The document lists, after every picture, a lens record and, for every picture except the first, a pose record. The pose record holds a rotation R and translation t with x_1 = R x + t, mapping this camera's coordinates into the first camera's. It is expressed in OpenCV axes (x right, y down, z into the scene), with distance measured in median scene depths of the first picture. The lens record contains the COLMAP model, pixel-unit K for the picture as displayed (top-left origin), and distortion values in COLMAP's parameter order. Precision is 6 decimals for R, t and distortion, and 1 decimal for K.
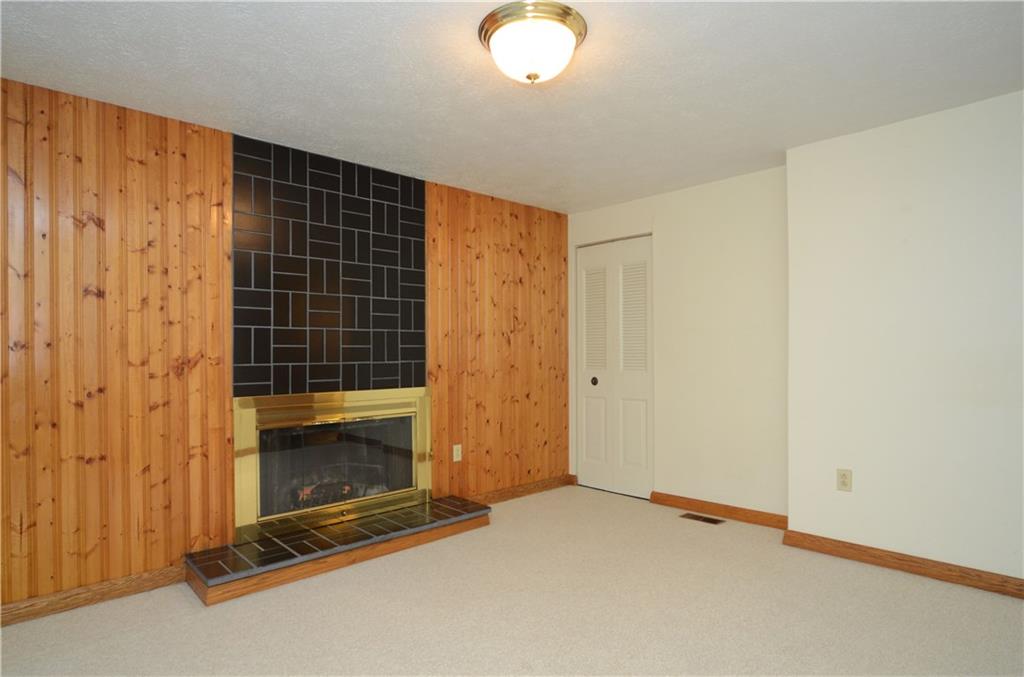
lens RADIAL K [[542.0, 0, 514.3], [0, 542.0, 354.0], [0, 0, 1]] dist [-0.014819, 0.000437]
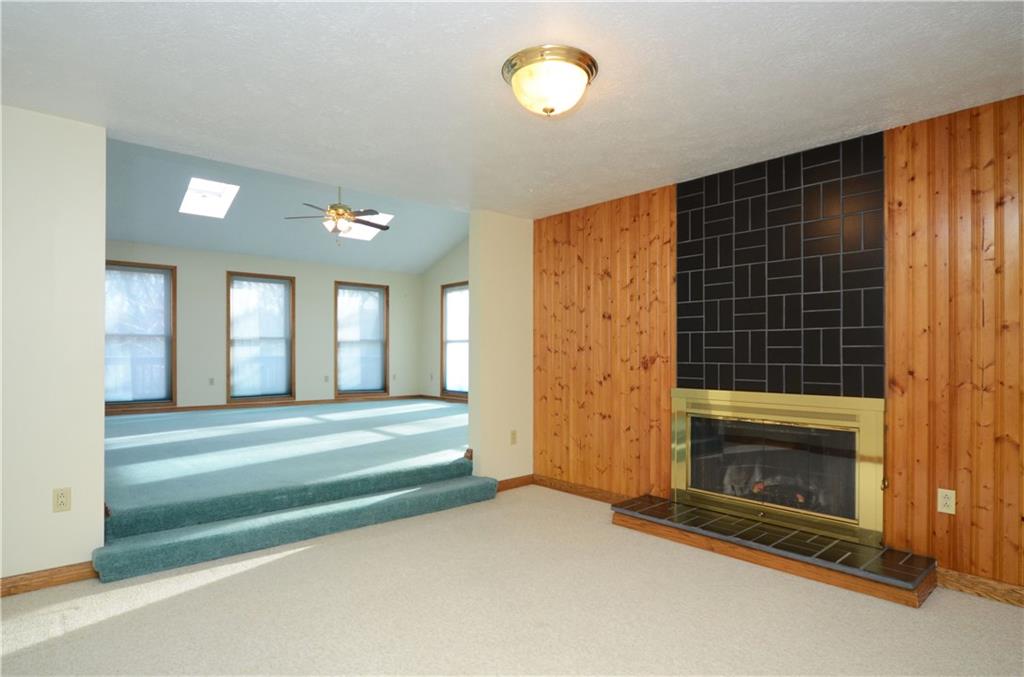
lens RADIAL K [[542.0, 0, 514.3], [0, 542.0, 354.0], [0, 0, 1]] dist [-0.014819, 0.000437]
pose [[-0.001561, 0.007677, -0.999969, 0.745825], [-0.004609, 0.999960, 0.007685, -0.008370], [0.999988, 0.004621, -0.001526, 0.590466]]
